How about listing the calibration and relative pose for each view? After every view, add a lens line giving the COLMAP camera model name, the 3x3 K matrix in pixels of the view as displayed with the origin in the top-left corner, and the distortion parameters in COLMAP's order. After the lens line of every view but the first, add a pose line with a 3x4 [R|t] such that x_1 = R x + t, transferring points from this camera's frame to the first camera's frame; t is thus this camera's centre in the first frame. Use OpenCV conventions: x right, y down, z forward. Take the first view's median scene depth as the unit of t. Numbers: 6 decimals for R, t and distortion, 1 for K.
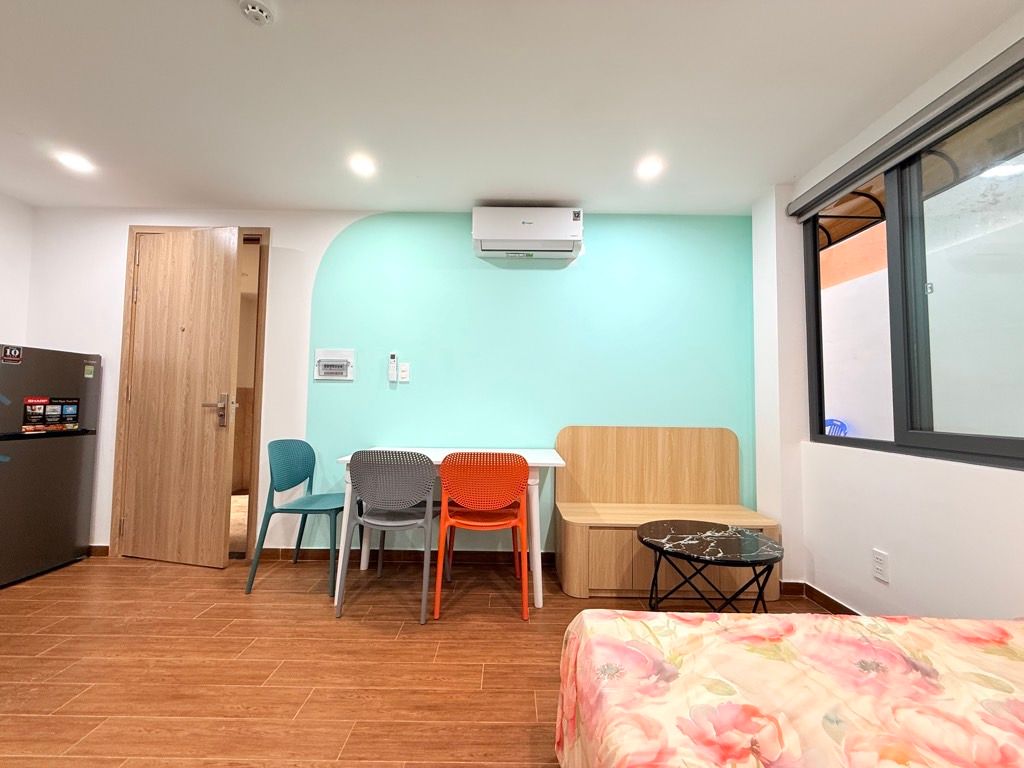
lens RADIAL K [[409.4, 0, 508.7], [0, 409.4, 383.9], [0, 0, 1]] dist [0.001527, 0.000127]
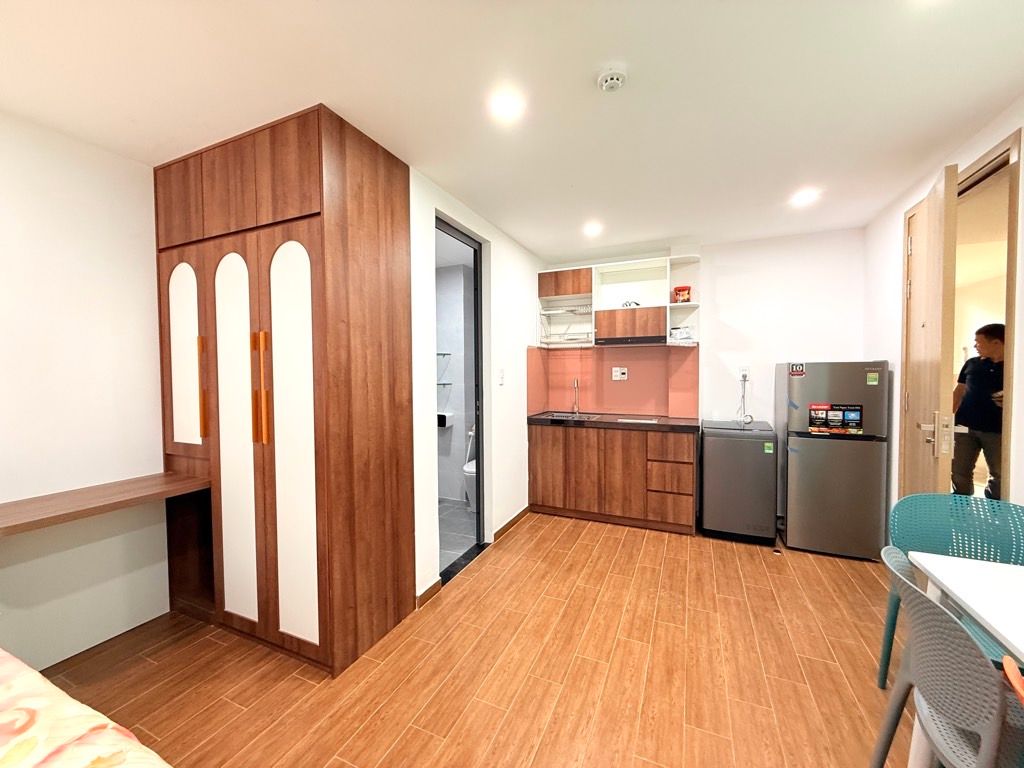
lens RADIAL K [[409.4, 0, 508.7], [0, 409.4, 383.9], [0, 0, 1]] dist [0.001527, 0.000127]
pose [[-0.406236, 0.015619, -0.913635, 0.283897], [0.050010, 0.998735, -0.005162, -0.061932], [0.912399, -0.047788, -0.406503, 0.647540]]
